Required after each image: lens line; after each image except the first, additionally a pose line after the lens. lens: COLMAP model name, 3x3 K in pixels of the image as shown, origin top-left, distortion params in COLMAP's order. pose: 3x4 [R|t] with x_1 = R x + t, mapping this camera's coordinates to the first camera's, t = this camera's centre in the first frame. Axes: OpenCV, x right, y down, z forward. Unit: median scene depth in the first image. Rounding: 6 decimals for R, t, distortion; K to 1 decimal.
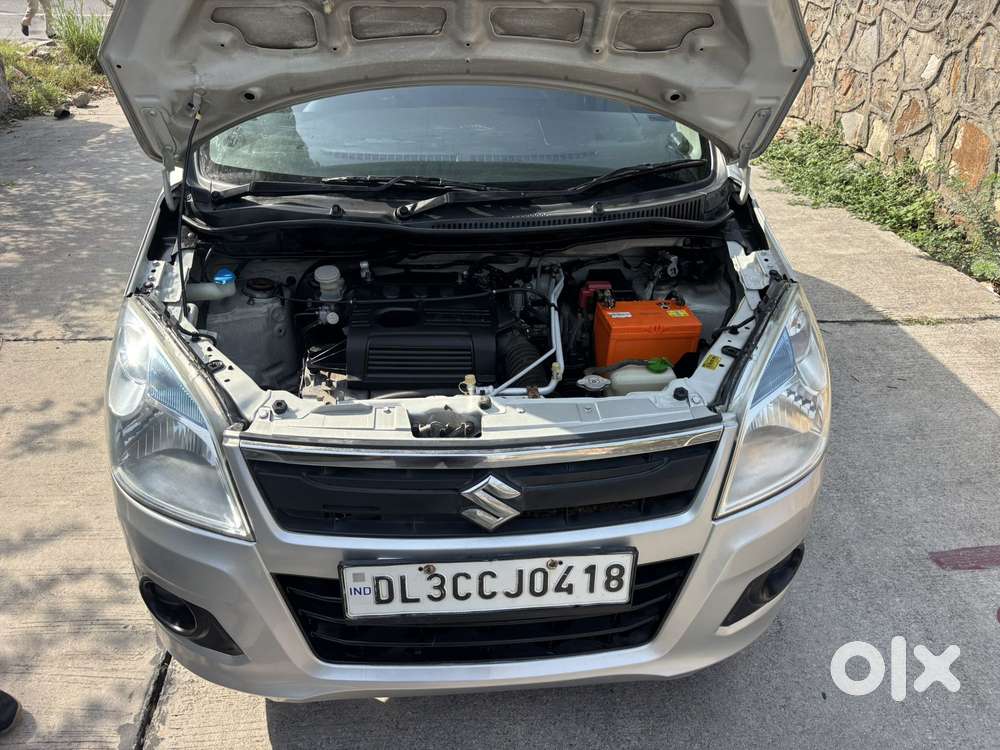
lens RADIAL K [[782.1, 0, 496.4], [0, 782.1, 376.1], [0, 0, 1]] dist [-0.003053, -0.007621]
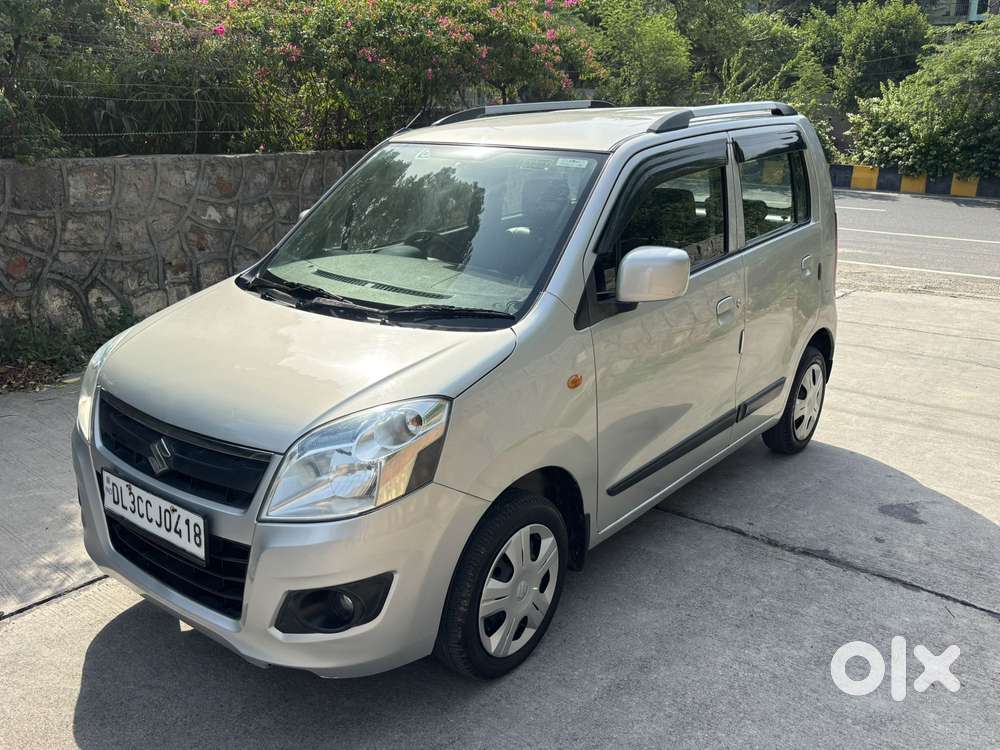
lens RADIAL K [[874.5, 0, 479.0], [0, 874.5, 360.6], [0, 0, 1]] dist [0.012103, -0.013935]
pose [[0.718419, 0.171413, -0.674160, 1.583055], [-0.355790, 0.923346, -0.144377, 0.006450], [0.597735, 0.343583, 0.724337, 0.017326]]
